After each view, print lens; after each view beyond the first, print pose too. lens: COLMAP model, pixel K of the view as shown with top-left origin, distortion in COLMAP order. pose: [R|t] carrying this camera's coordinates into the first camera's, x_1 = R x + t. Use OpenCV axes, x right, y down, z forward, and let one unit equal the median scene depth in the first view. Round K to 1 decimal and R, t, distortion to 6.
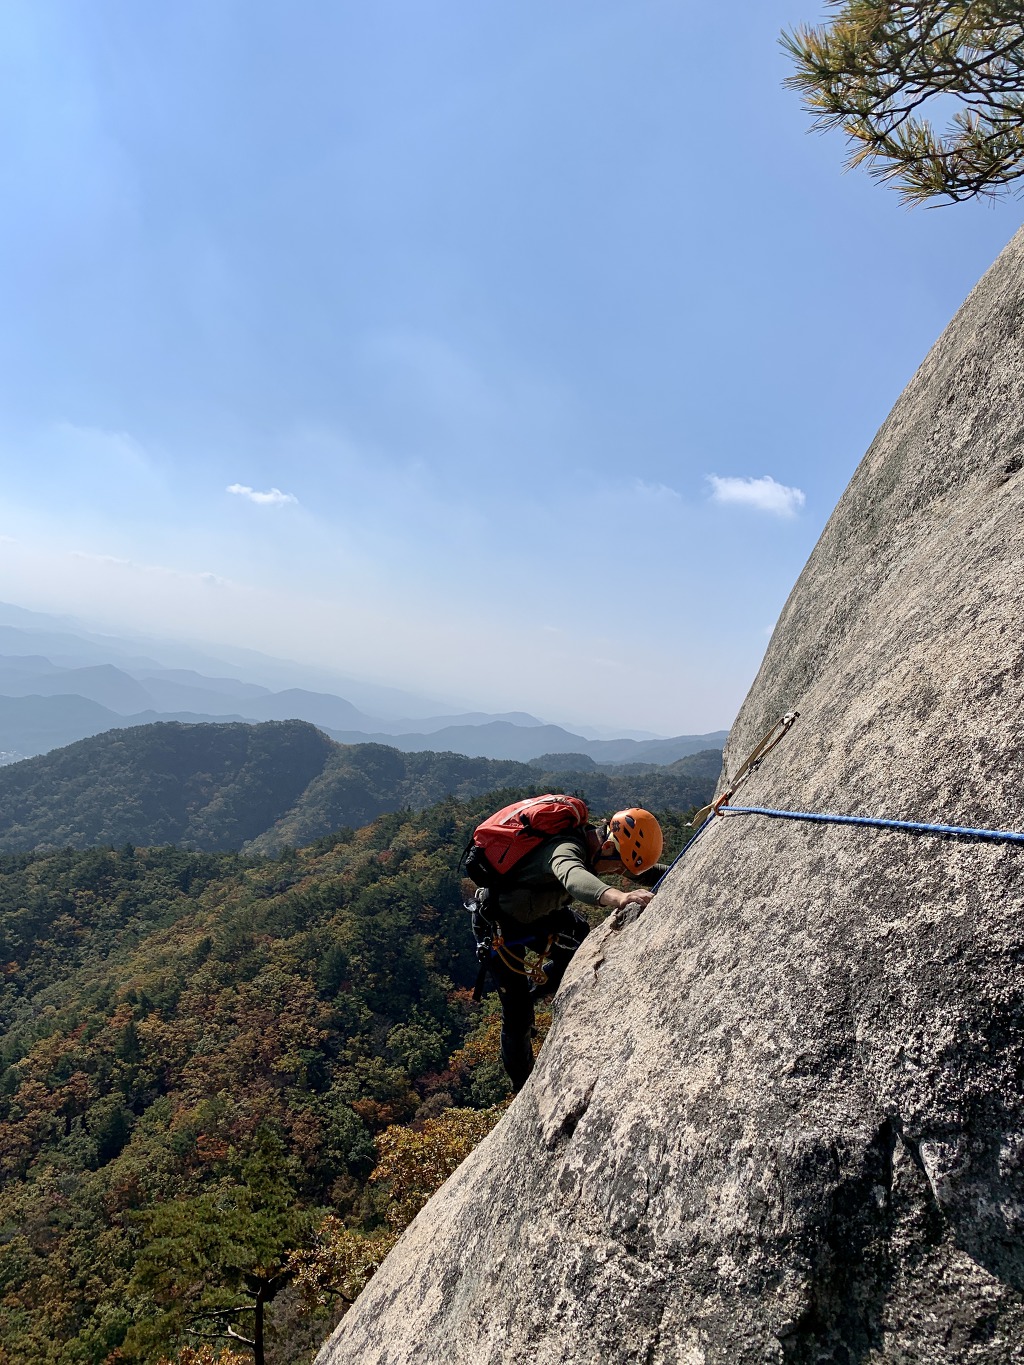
lens RADIAL K [[1028.8, 0, 494.3], [0, 1028.8, 666.8], [0, 0, 1]] dist [0.006836, -0.004156]
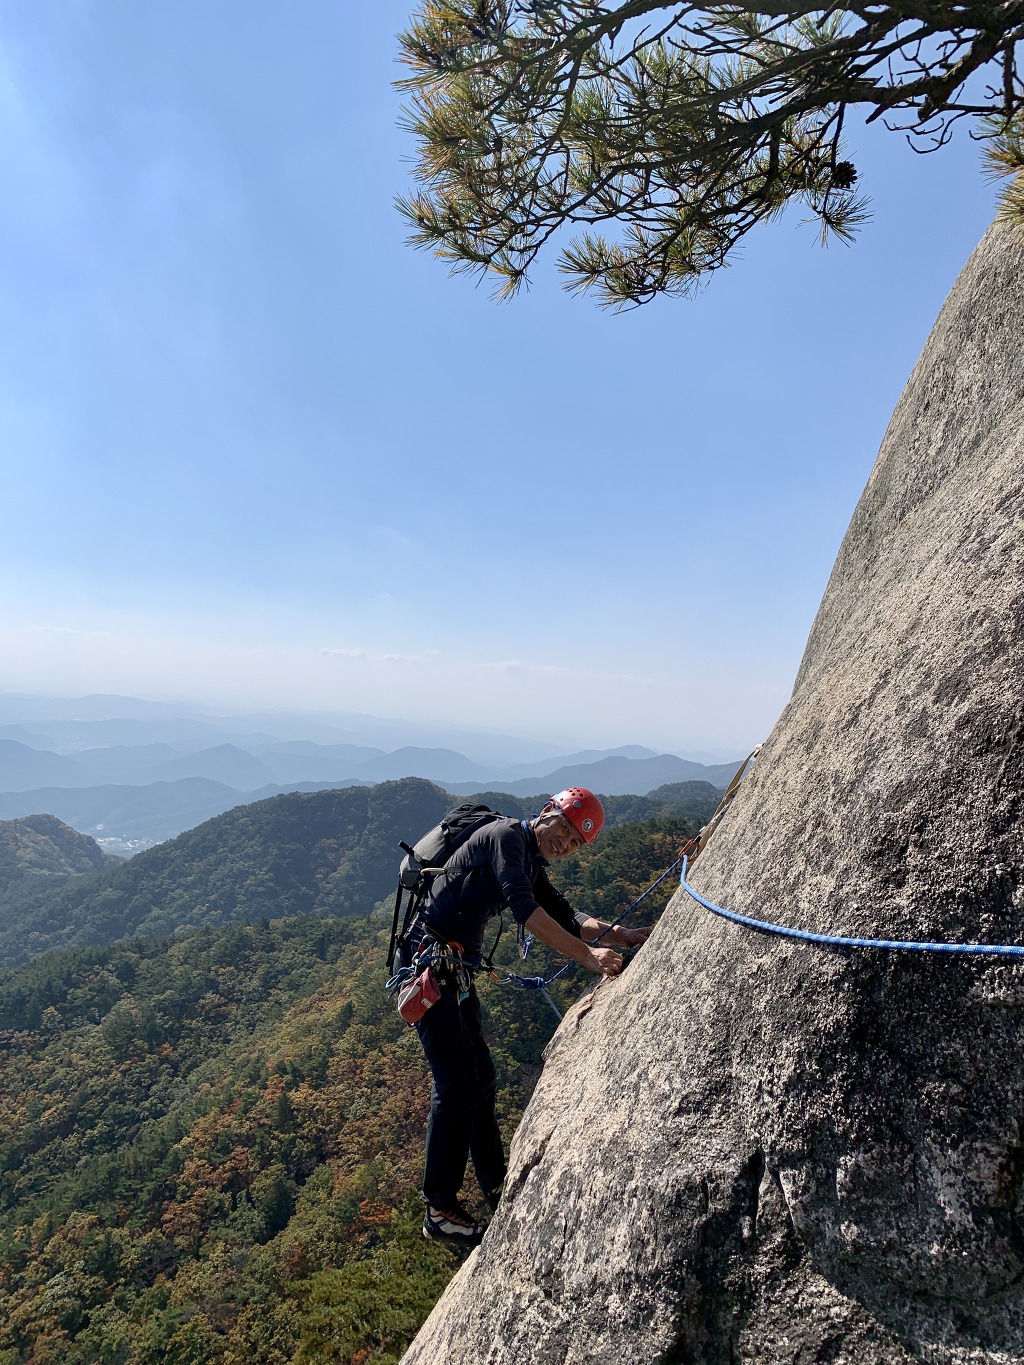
lens RADIAL K [[1032.0, 0, 514.5], [0, 1032.0, 679.9], [0, 0, 1]] dist [-0.001165, 0.004728]
pose [[0.989956, -0.116741, -0.079737, 0.234025], [0.114541, 0.992914, -0.031645, -0.024257], [0.082866, 0.022194, 0.996313, -0.059280]]
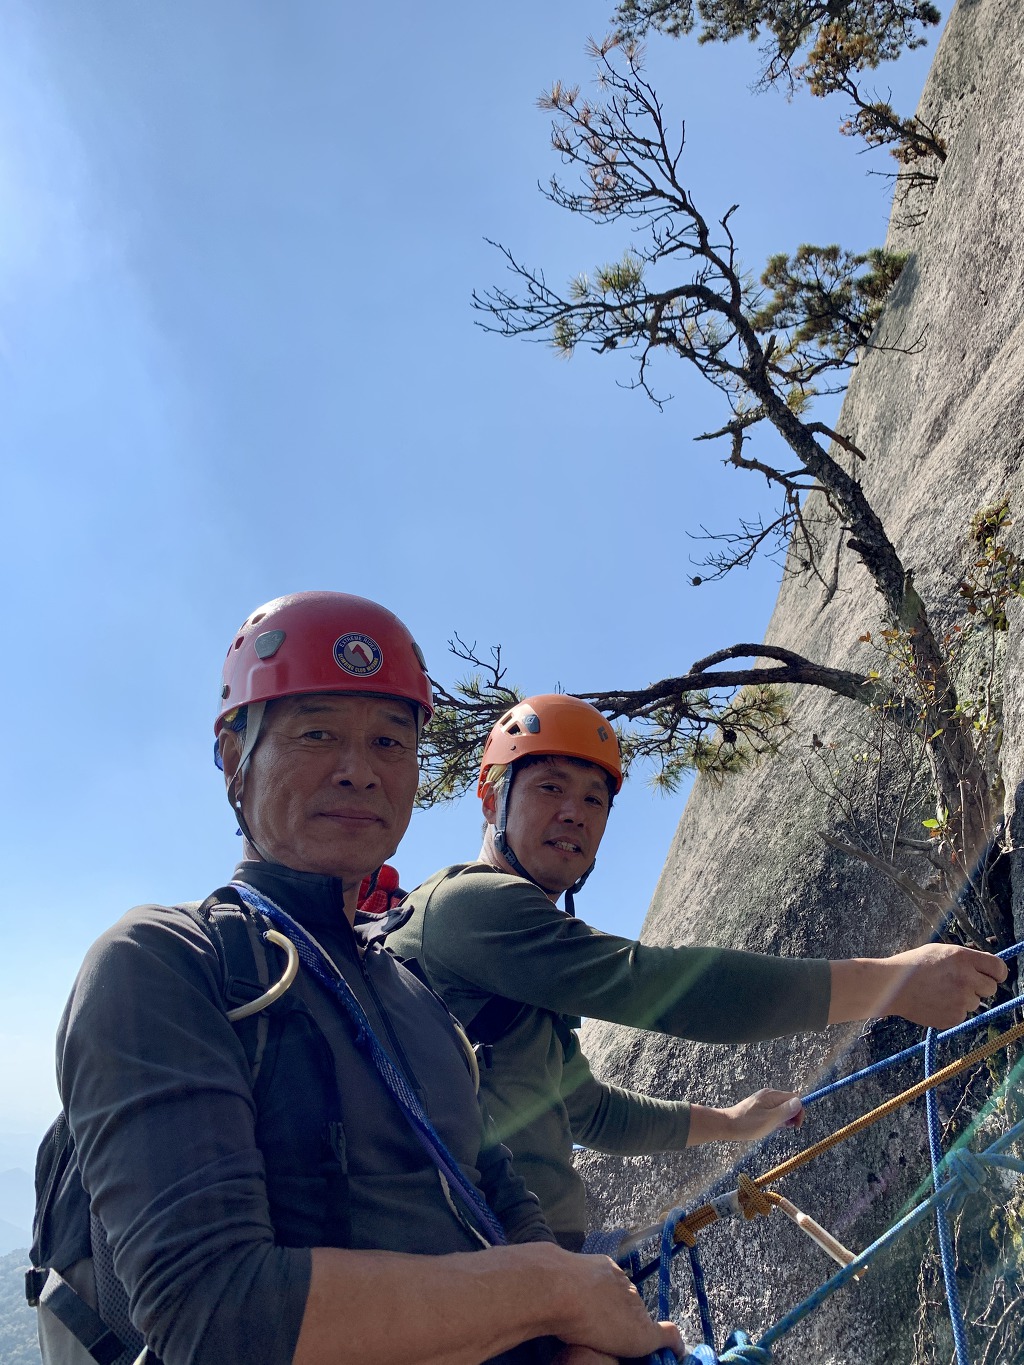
lens RADIAL K [[1036.7, 0, 518.1], [0, 1036.7, 682.1], [0, 0, 1]] dist [-0.000162, 0.004215]
pose [[0.992628, -0.068835, 0.099755, 0.291783], [0.101921, 0.919478, -0.379700, 0.071890], [-0.065586, 0.387068, 0.919716, -0.640922]]
